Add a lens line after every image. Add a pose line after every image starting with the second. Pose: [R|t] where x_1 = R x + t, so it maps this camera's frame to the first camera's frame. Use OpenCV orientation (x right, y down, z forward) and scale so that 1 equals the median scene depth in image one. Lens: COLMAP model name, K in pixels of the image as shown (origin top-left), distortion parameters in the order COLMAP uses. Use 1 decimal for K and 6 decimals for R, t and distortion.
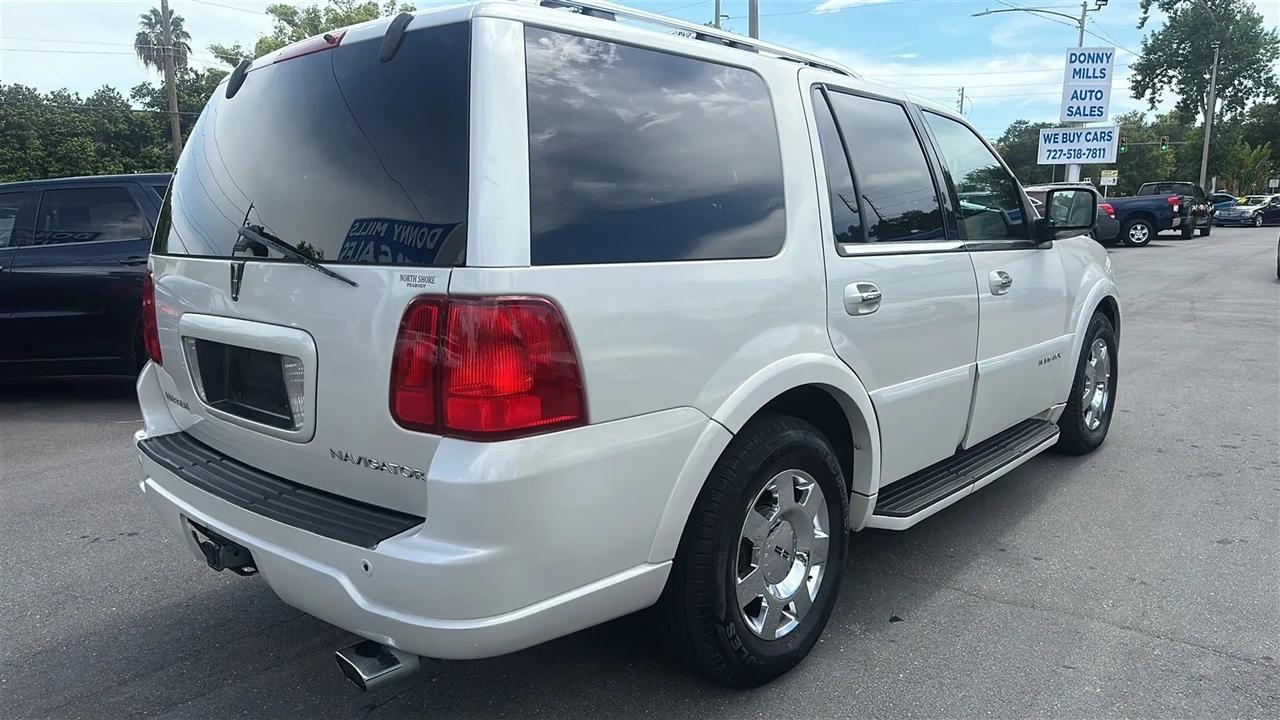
lens RADIAL K [[861.8, 0, 640.0], [0, 861.8, 360.0], [0, 0, 1]] dist [0.082595, -0.091730]
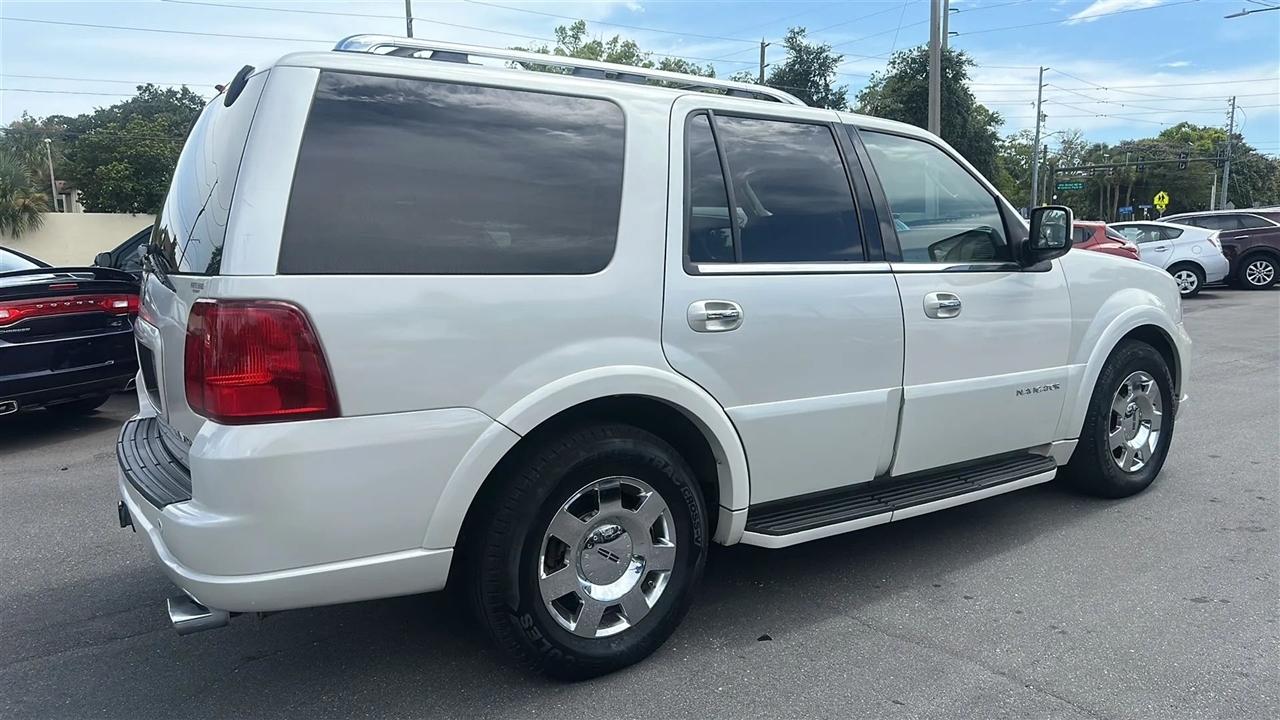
lens RADIAL K [[861.8, 0, 640.0], [0, 861.8, 360.0], [0, 0, 1]] dist [0.082595, -0.091730]
pose [[0.970002, 0.031714, -0.241019, 0.427157], [-0.038674, 0.998959, -0.024202, 0.009498], [0.240000, 0.032797, 0.970219, -0.011588]]
